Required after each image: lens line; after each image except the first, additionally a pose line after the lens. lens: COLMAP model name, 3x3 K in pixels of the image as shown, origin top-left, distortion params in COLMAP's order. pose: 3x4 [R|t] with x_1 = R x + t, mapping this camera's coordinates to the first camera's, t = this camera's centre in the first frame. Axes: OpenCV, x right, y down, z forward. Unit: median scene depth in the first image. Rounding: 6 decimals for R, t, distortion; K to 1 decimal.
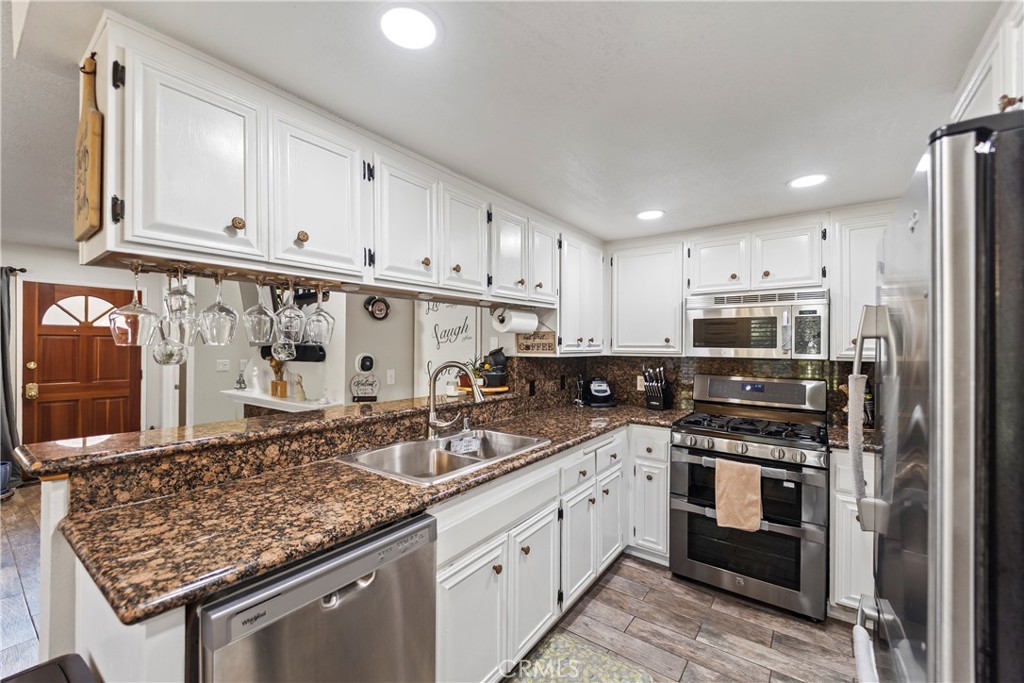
lens RADIAL K [[413.8, 0, 511.5], [0, 413.8, 344.0], [0, 0, 1]] dist [0.029405, -0.017023]
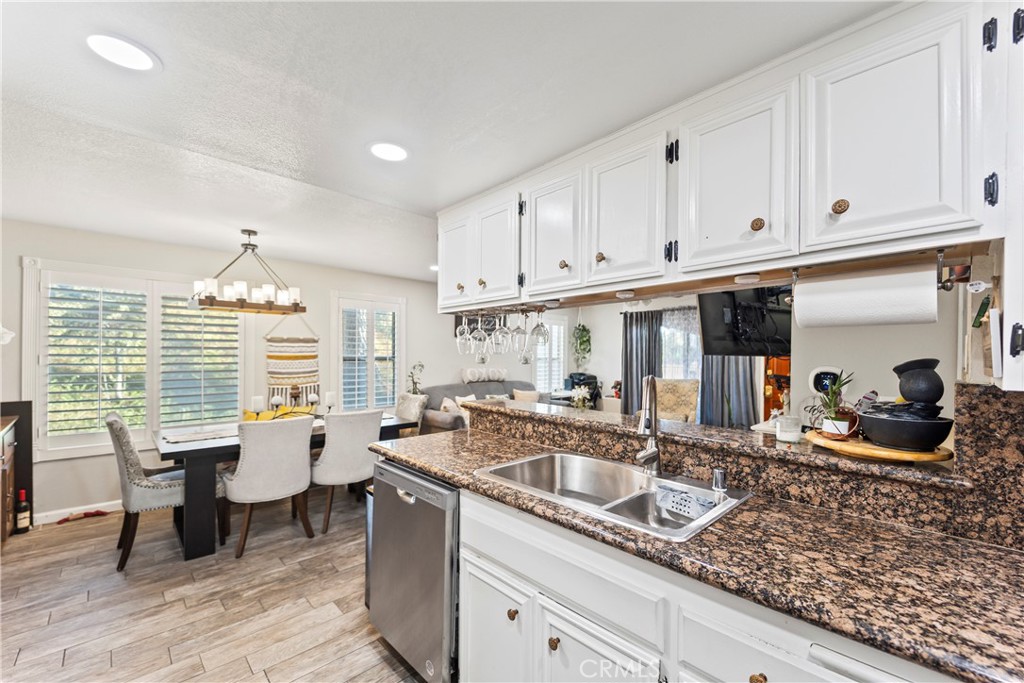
lens RADIAL K [[421.2, 0, 524.7], [0, 421.2, 359.6], [0, 0, 1]] dist [0.025911, -0.017492]
pose [[-0.158596, 0.007034, -0.987319, 0.577986], [-0.004903, 0.999957, 0.007911, 0.007955], [0.987331, 0.006095, -0.158554, 0.816679]]
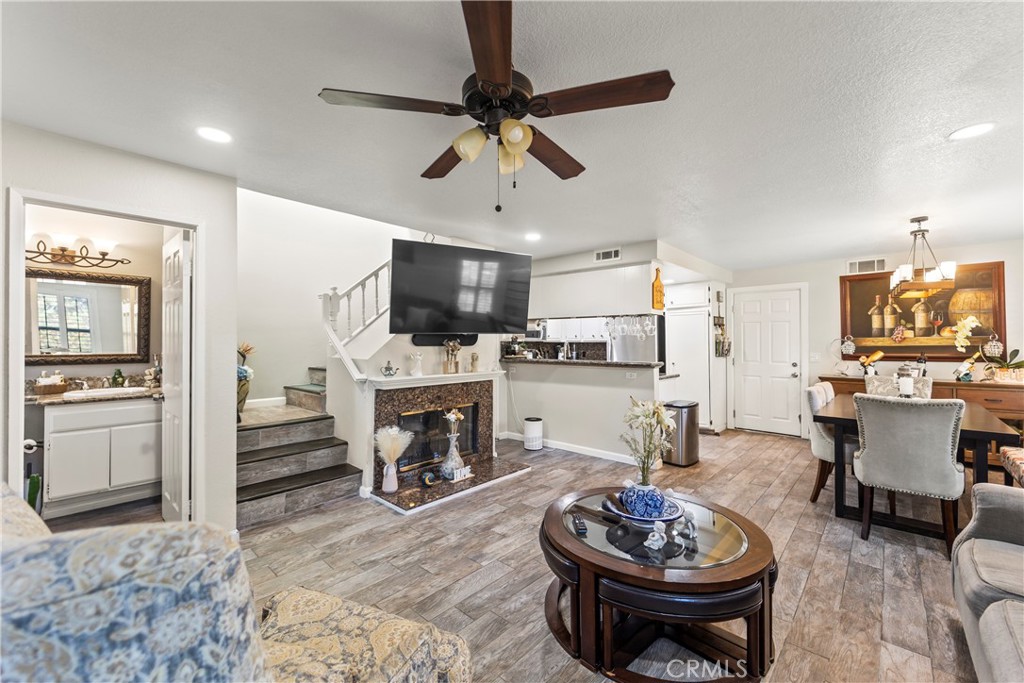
lens RADIAL K [[409.6, 0, 511.1], [0, 409.6, 337.4], [0, 0, 1]] dist [0.034975, -0.020579]
pose [[0.113657, 0.009801, 0.993472, -2.546775], [-0.003842, 0.999948, -0.009425, 0.036594], [-0.993513, -0.002746, 0.113689, 0.954039]]
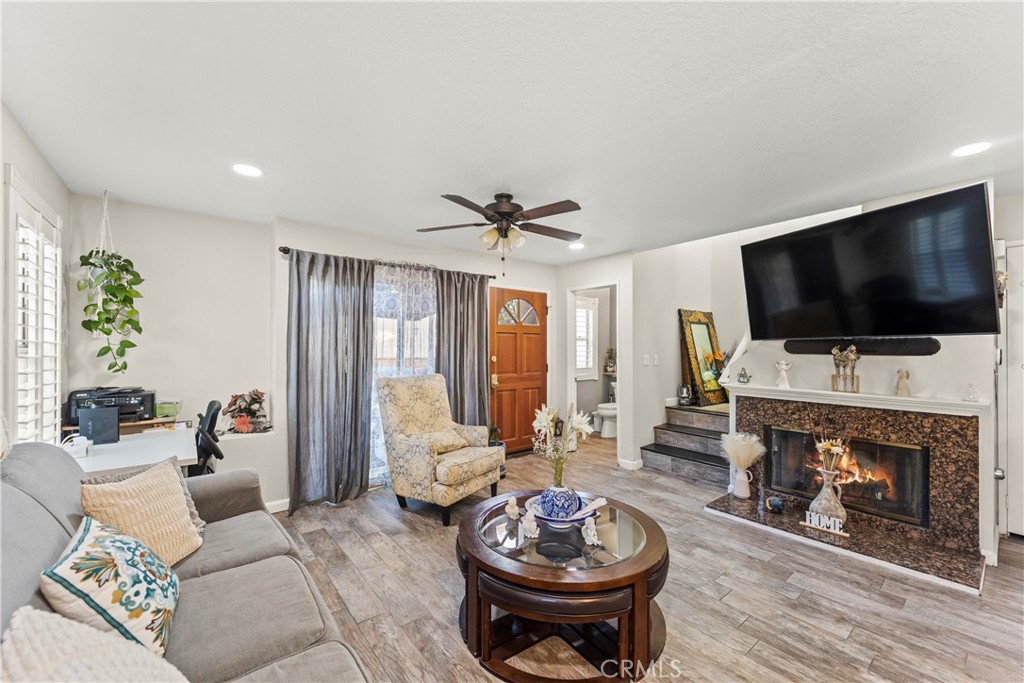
lens RADIAL K [[404.7, 0, 512.0], [0, 404.7, 341.5], [0, 0, 1]] dist [0.025810, -0.015203]
pose [[0.965609, -0.005174, -0.259948, -1.488971], [0.002824, 0.999952, -0.009411, 0.025095], [0.259984, 0.008353, 0.965577, -0.148375]]
